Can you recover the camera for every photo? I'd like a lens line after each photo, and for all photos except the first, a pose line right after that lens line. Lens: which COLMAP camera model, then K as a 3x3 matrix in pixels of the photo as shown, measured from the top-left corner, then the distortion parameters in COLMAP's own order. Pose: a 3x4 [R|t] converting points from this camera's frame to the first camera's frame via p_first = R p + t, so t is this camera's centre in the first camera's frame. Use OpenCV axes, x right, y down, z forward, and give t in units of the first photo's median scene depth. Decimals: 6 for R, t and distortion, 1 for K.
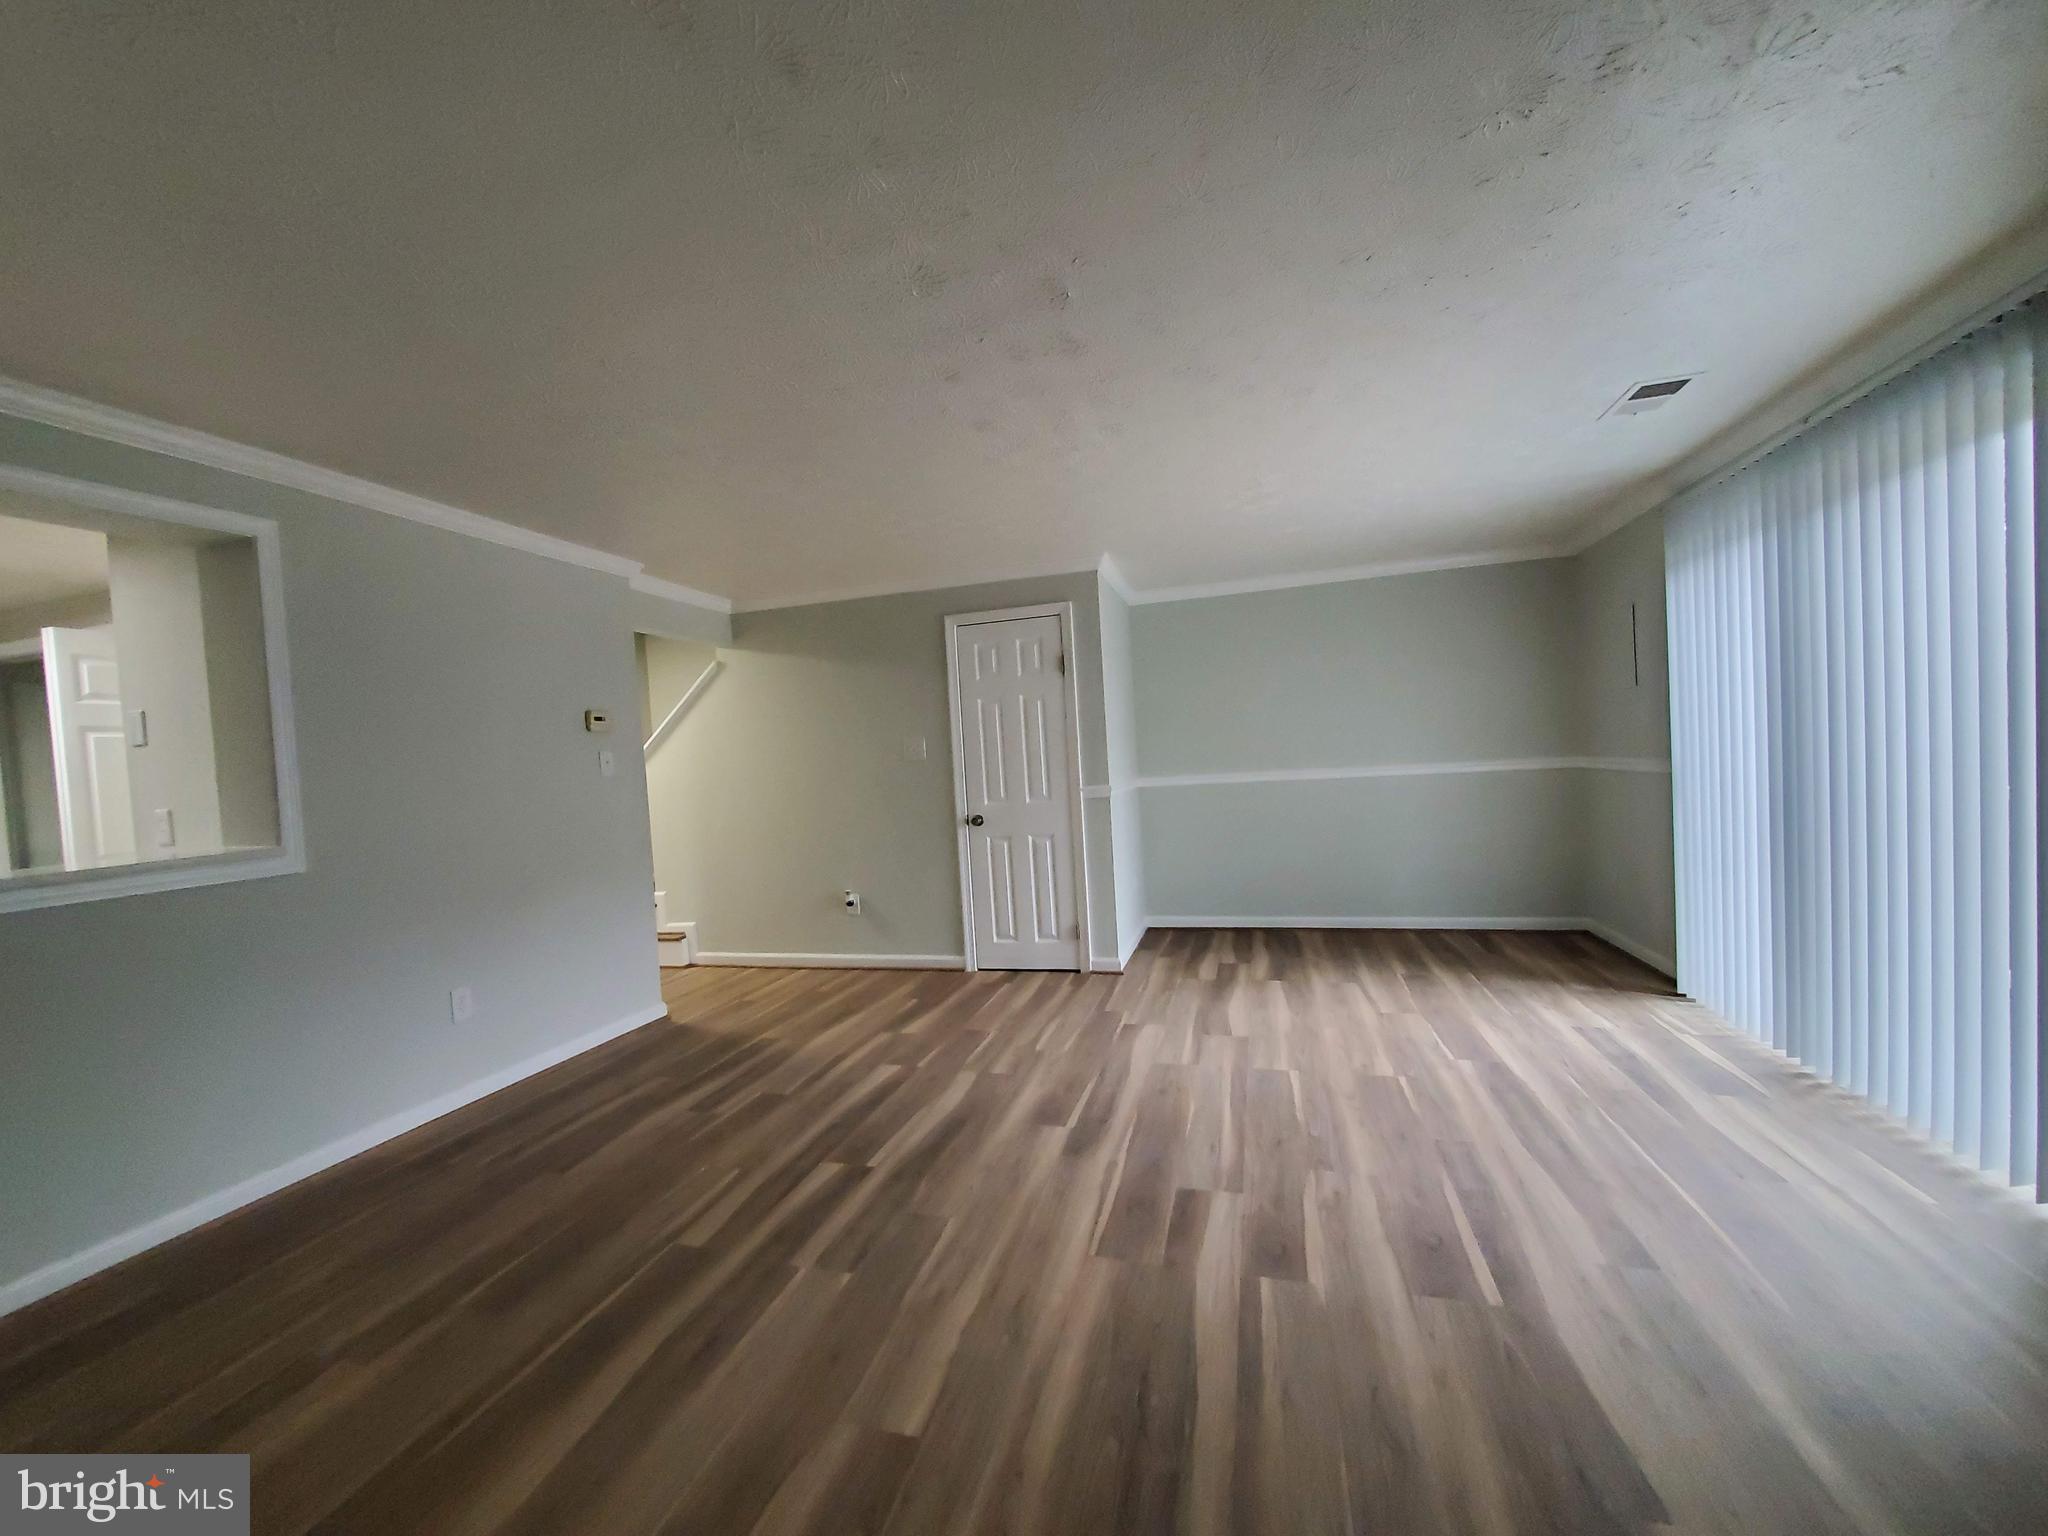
lens RADIAL K [[811.6, 0, 1019.3], [0, 811.6, 791.0], [0, 0, 1]] dist [0.000689, 0.000081]
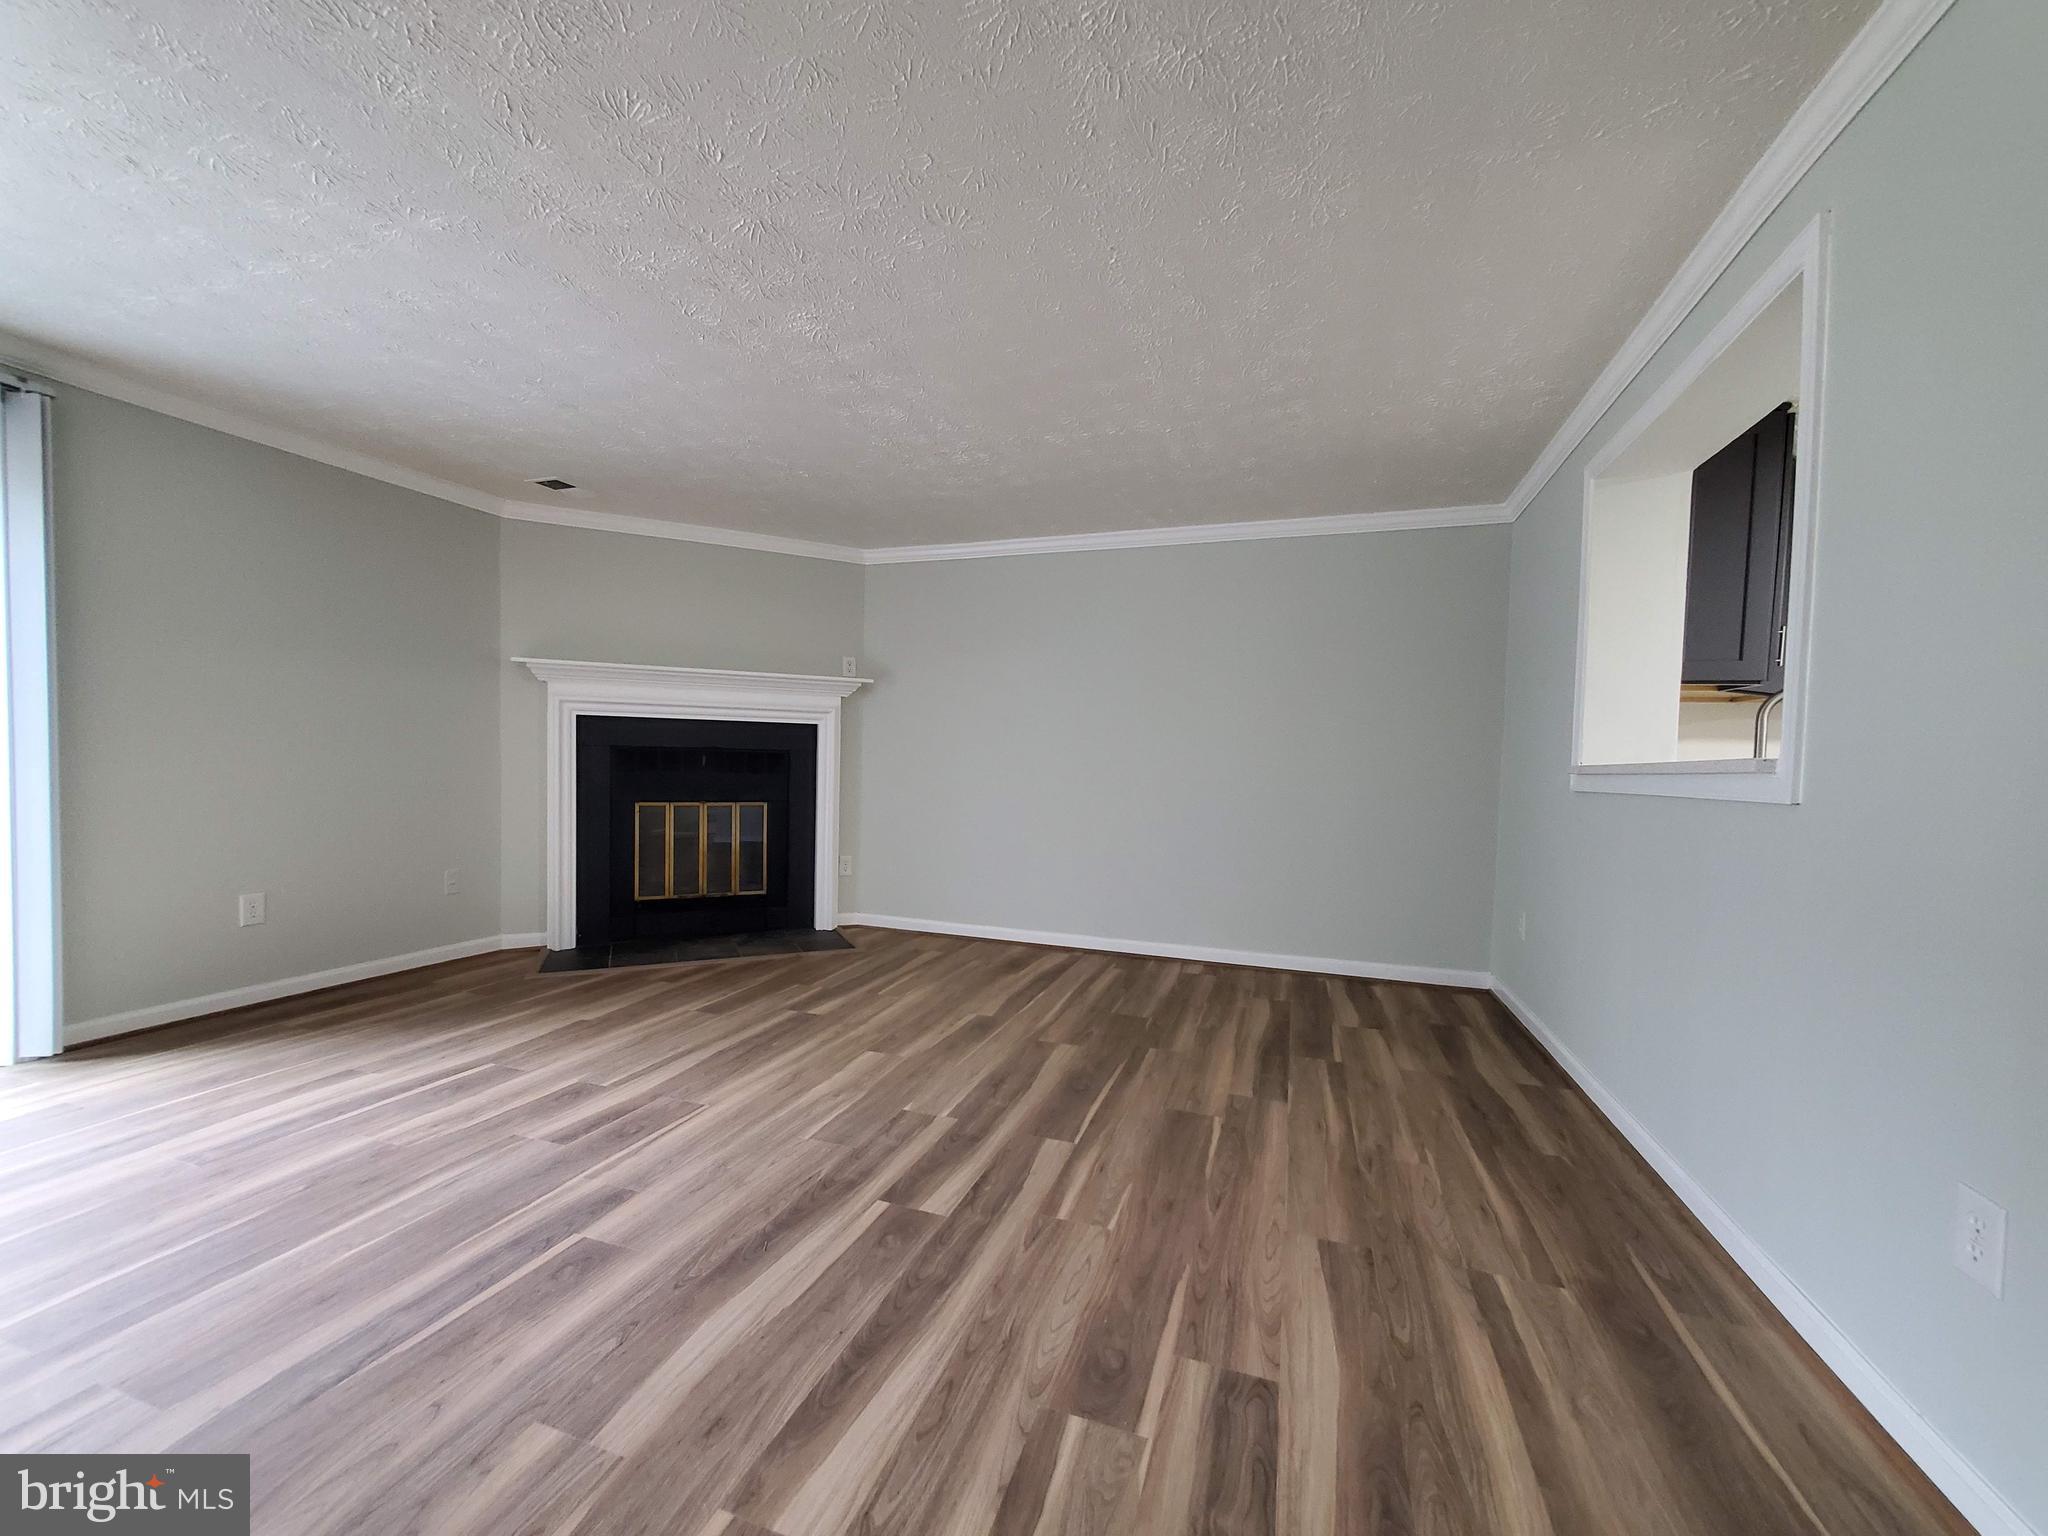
lens RADIAL K [[811.6, 0, 1019.3], [0, 811.6, 791.0], [0, 0, 1]] dist [0.000689, 0.000081]
pose [[-0.998334, 0.036419, 0.044746, -0.381763], [0.039317, 0.997064, 0.065706, 0.032168], [-0.042221, 0.067356, -0.996835, 1.835041]]
